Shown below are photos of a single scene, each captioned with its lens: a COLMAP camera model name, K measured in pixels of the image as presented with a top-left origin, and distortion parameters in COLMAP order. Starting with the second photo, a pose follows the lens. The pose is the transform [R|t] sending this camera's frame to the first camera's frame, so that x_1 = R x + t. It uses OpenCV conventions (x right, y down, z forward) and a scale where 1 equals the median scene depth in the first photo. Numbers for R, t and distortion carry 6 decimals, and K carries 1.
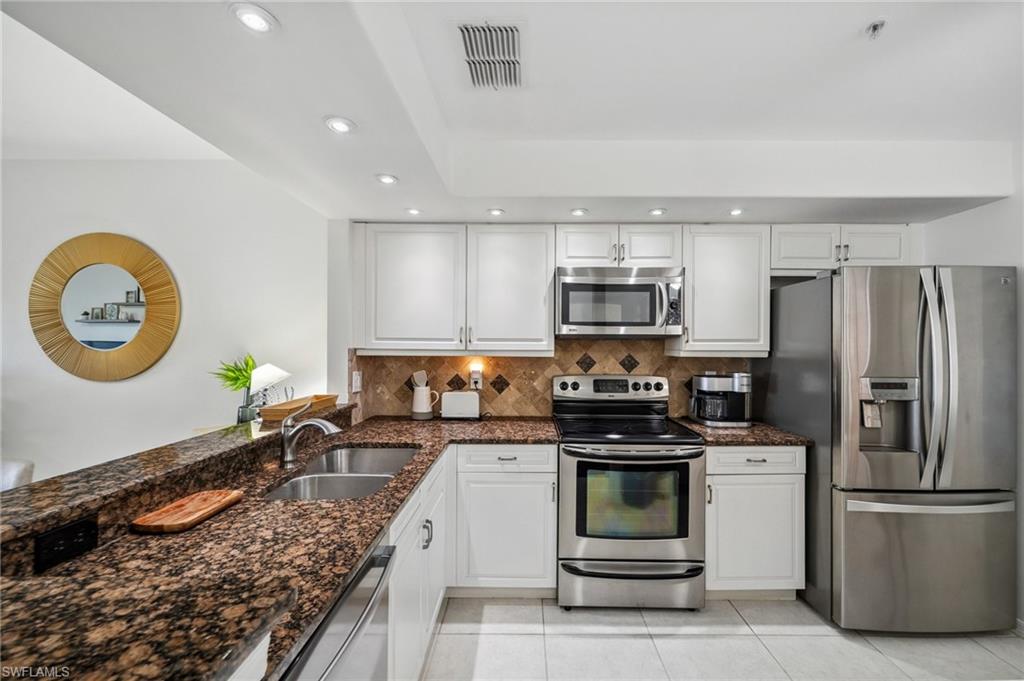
lens RADIAL K [[408.3, 0, 520.8], [0, 408.3, 344.5], [0, 0, 1]] dist [-0.001451, 0.000452]
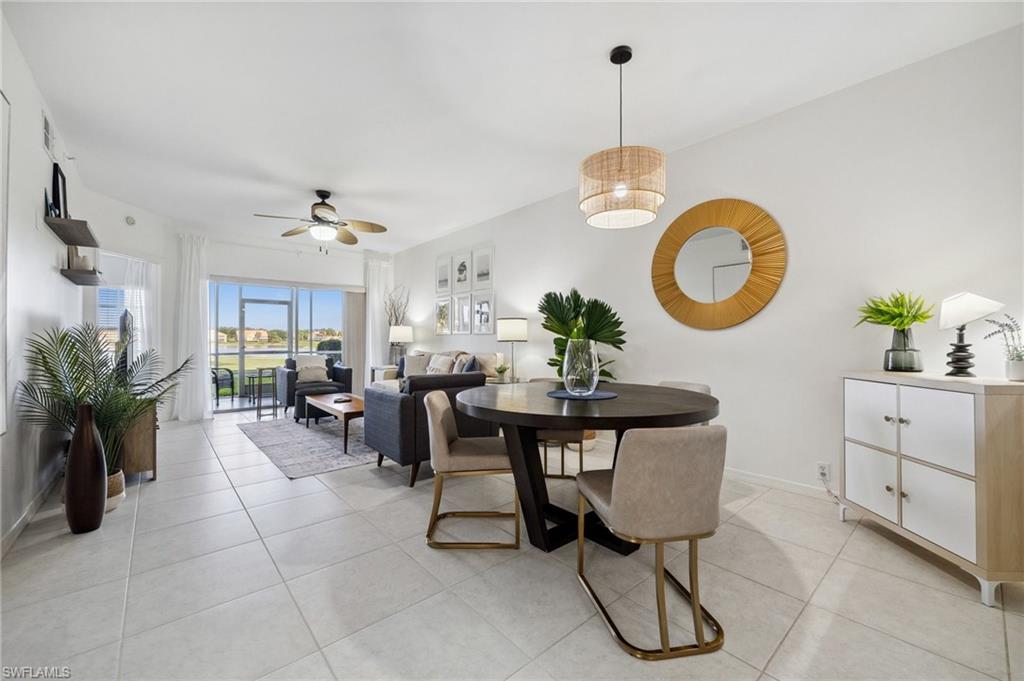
lens RADIAL K [[408.3, 0, 511.4], [0, 408.3, 339.5], [0, 0, 1]] dist [-0.001451, 0.000452]
pose [[0.660534, -0.007200, -0.750762, -0.594083], [0.003104, 0.999972, -0.006858, 0.139910], [0.750790, 0.002200, 0.660538, -0.208348]]
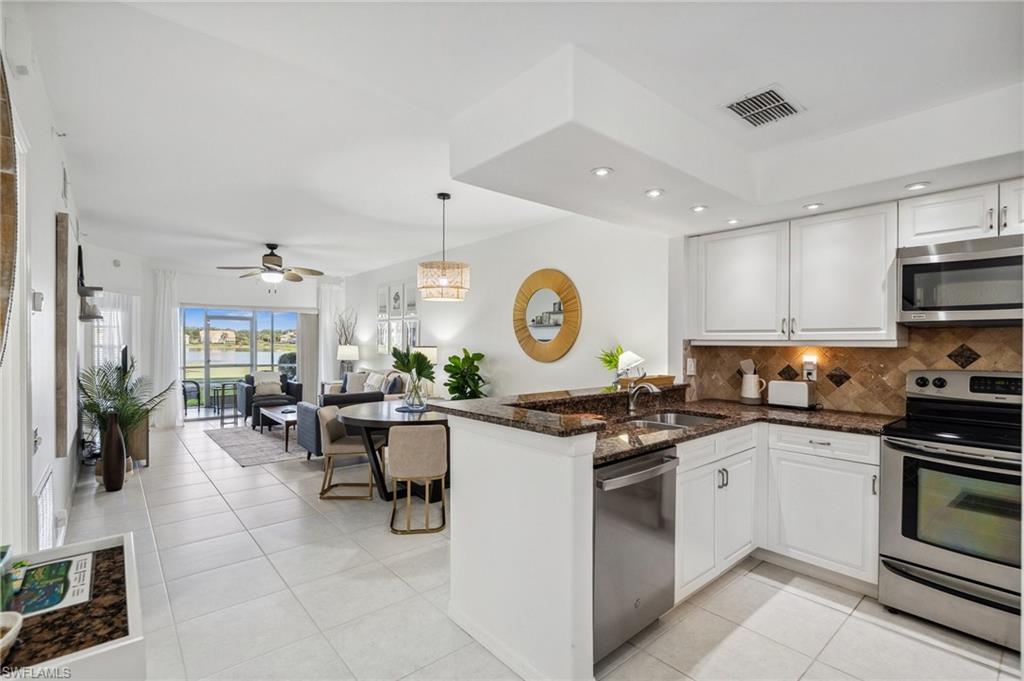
lens RADIAL K [[471.4, 0, 506.8], [0, 471.4, 348.7], [0, 0, 1]] dist [0.001231, -0.001162]
pose [[0.648196, 0.006531, -0.761445, 0.320133], [-0.001872, 0.999974, 0.006984, 0.028219], [0.761471, -0.003101, 0.648192, -0.342527]]
